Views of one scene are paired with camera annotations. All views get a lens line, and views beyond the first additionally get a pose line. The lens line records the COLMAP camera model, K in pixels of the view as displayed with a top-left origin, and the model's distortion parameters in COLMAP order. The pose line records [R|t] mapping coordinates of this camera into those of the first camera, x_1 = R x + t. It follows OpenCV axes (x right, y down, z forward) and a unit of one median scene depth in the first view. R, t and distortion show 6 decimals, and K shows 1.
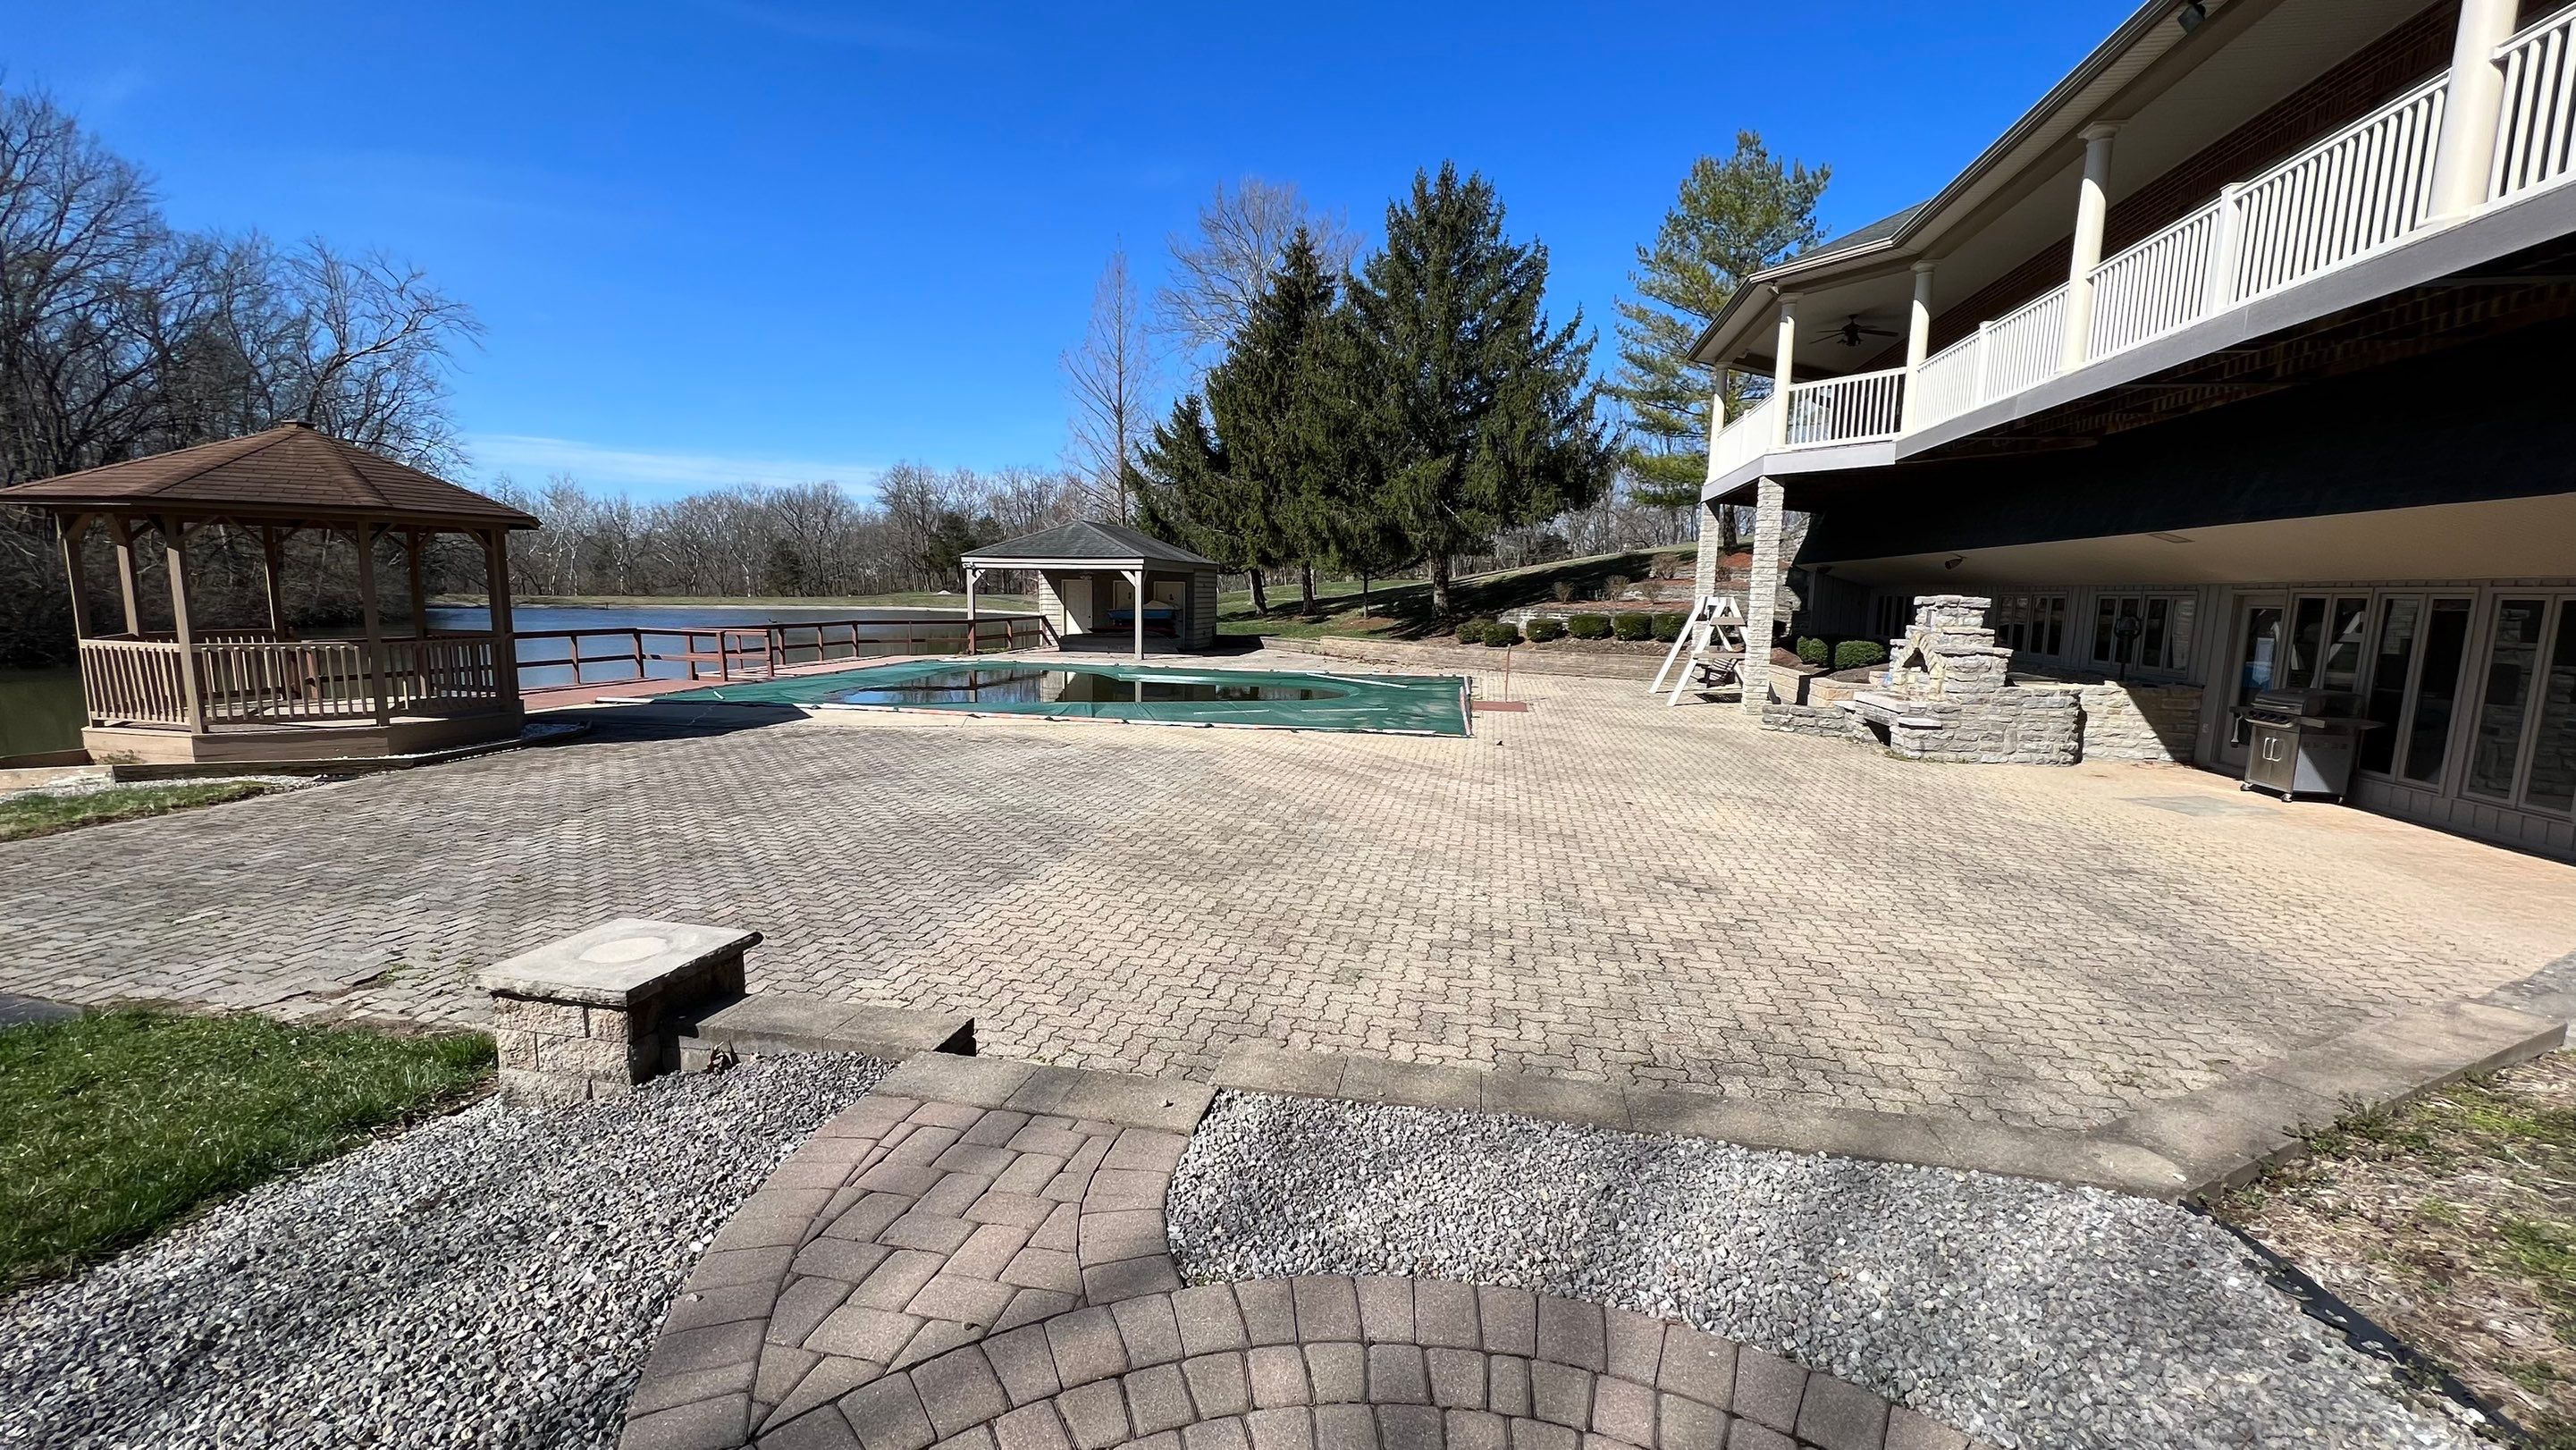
lens RADIAL K [[1024.5, 0, 1291.9], [0, 1024.5, 727.2], [0, 0, 1]] dist [-0.001753, 0.000054]
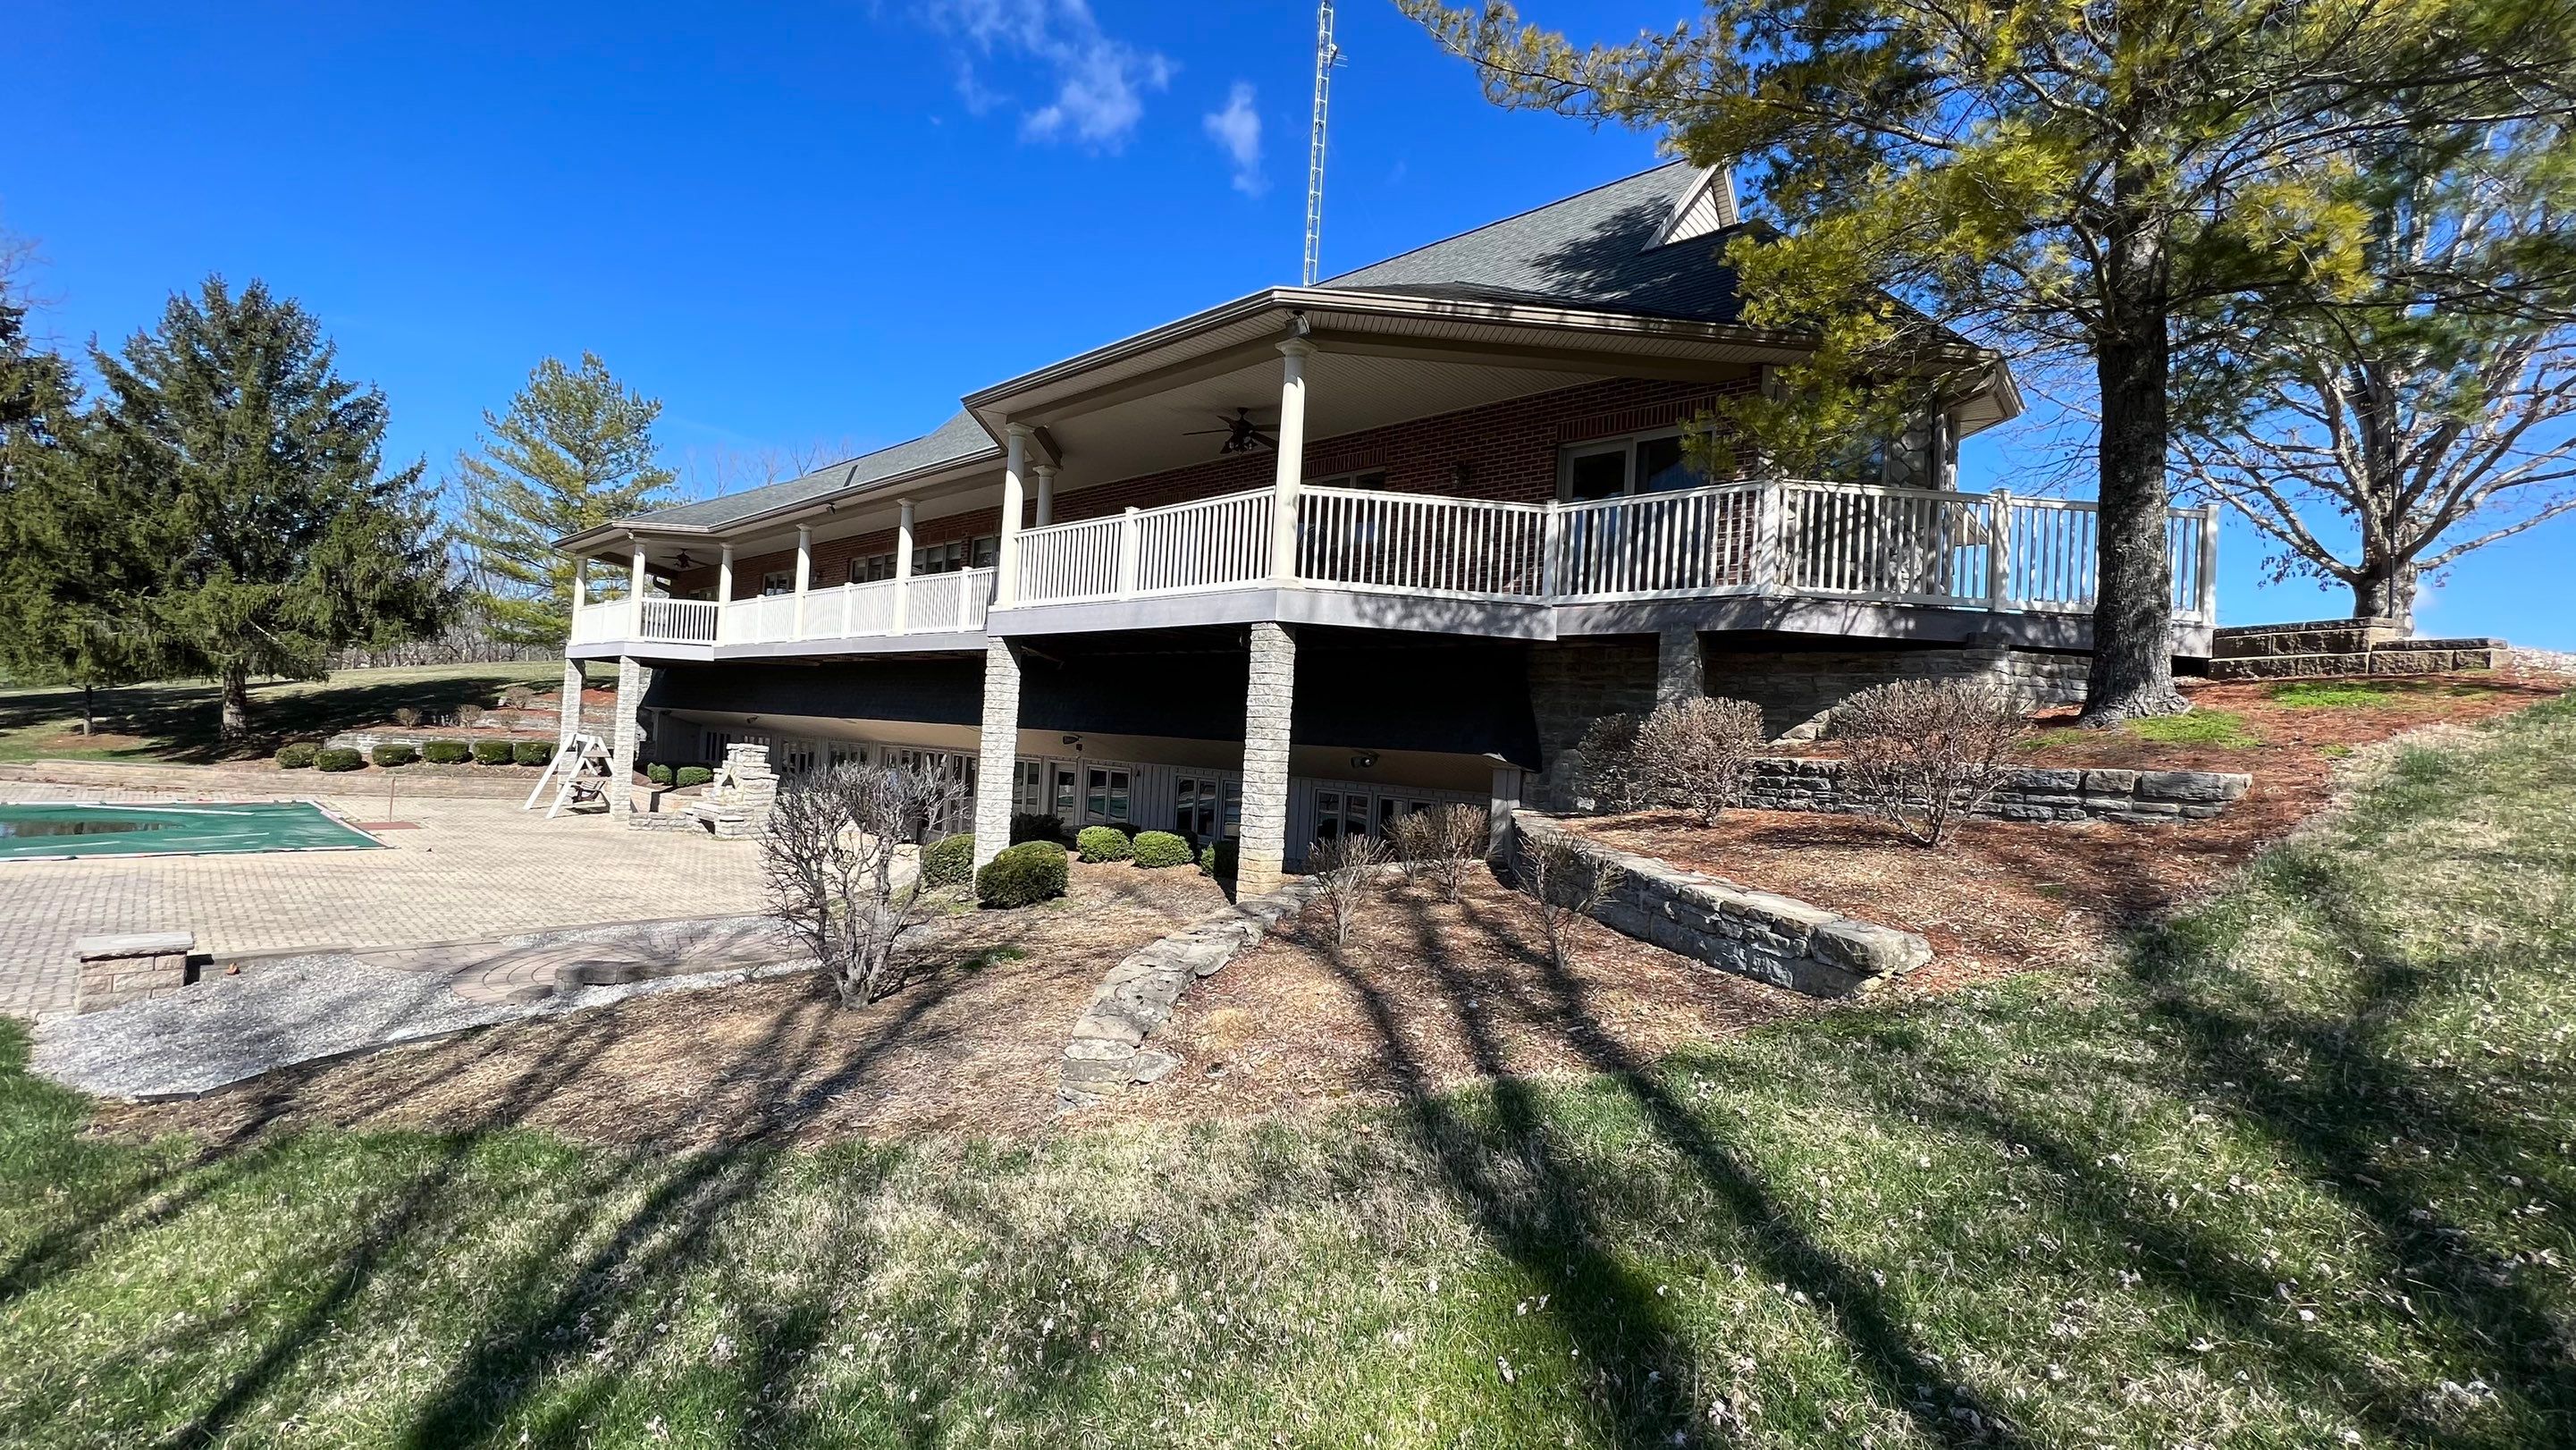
lens RADIAL K [[1024.5, 0, 1291.9], [0, 1024.5, 727.2], [0, 0, 1]] dist [-0.001753, 0.000054]
pose [[0.511749, 0.024003, 0.858799, -0.721273], [0.067275, 0.995421, -0.067910, 0.043101], [-0.856497, 0.092528, 0.507791, -1.299936]]
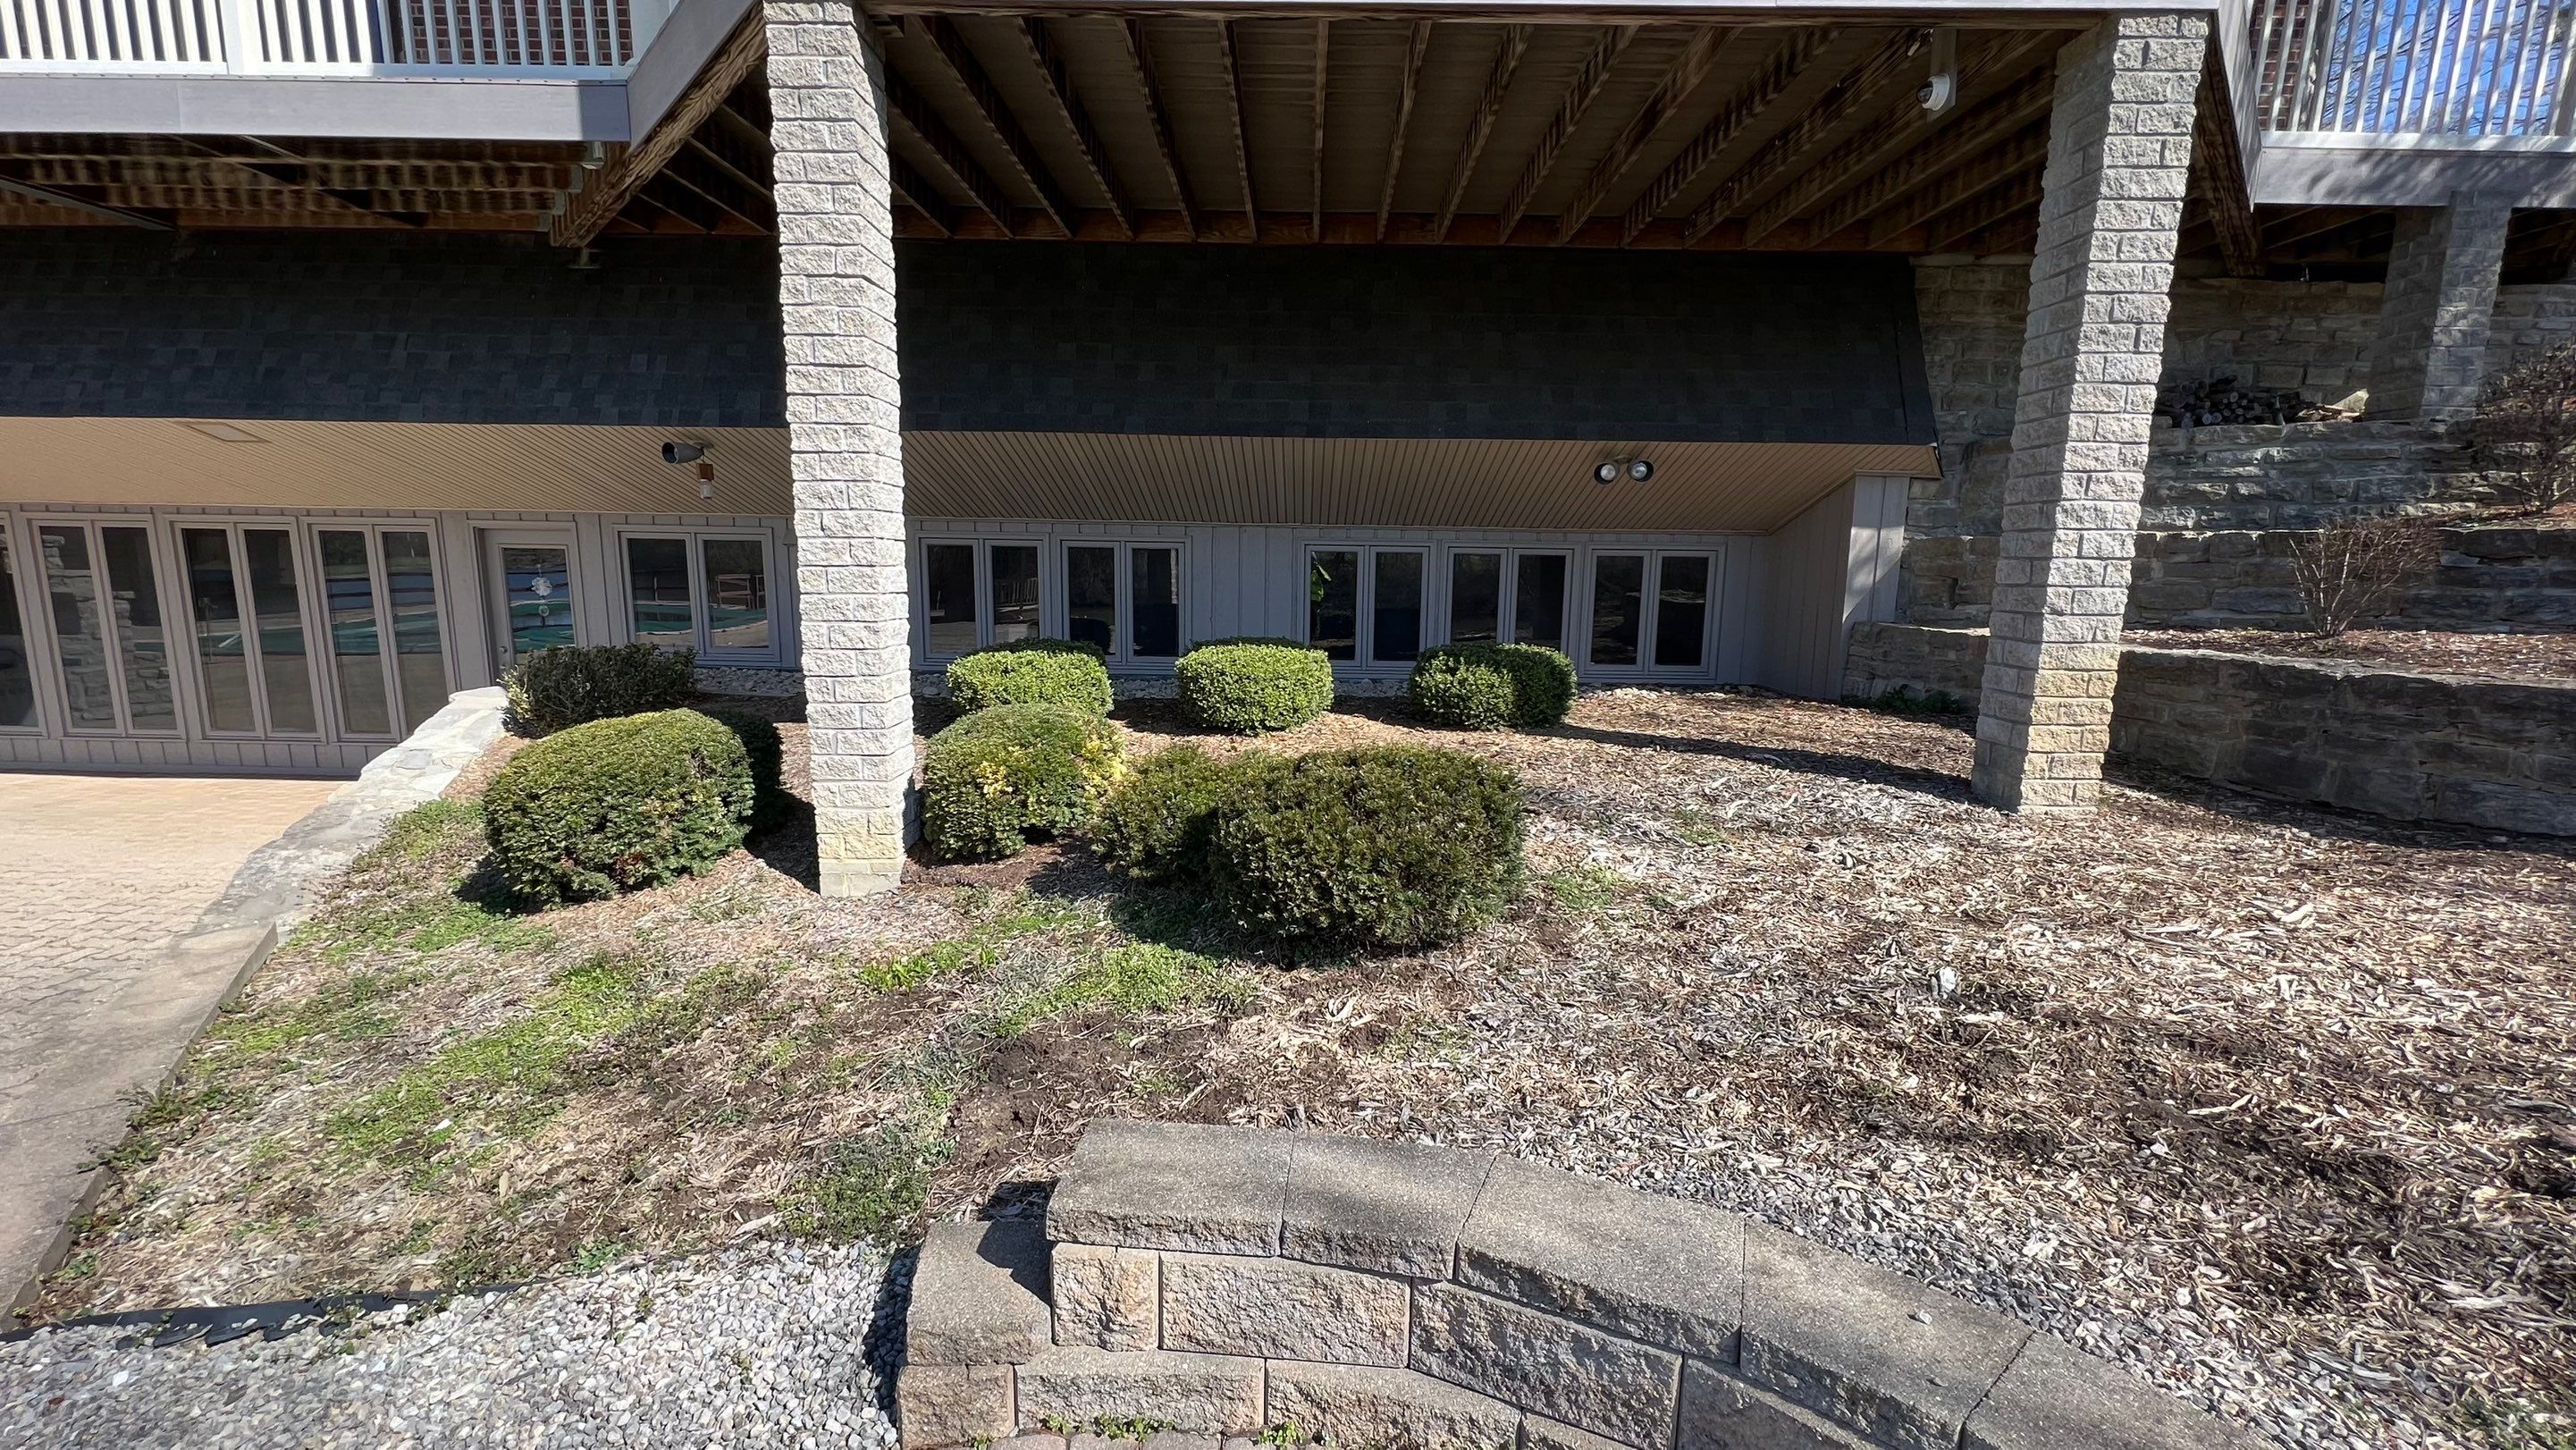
lens RADIAL K [[1024.5, 0, 1291.9], [0, 1024.5, 727.2], [0, 0, 1]] dist [-0.001753, 0.000054]
pose [[-0.185473, -0.179485, 0.966119, 0.026517], [0.110215, 0.973174, 0.201954, -0.008770], [-0.976449, 0.143938, -0.160716, 0.065521]]
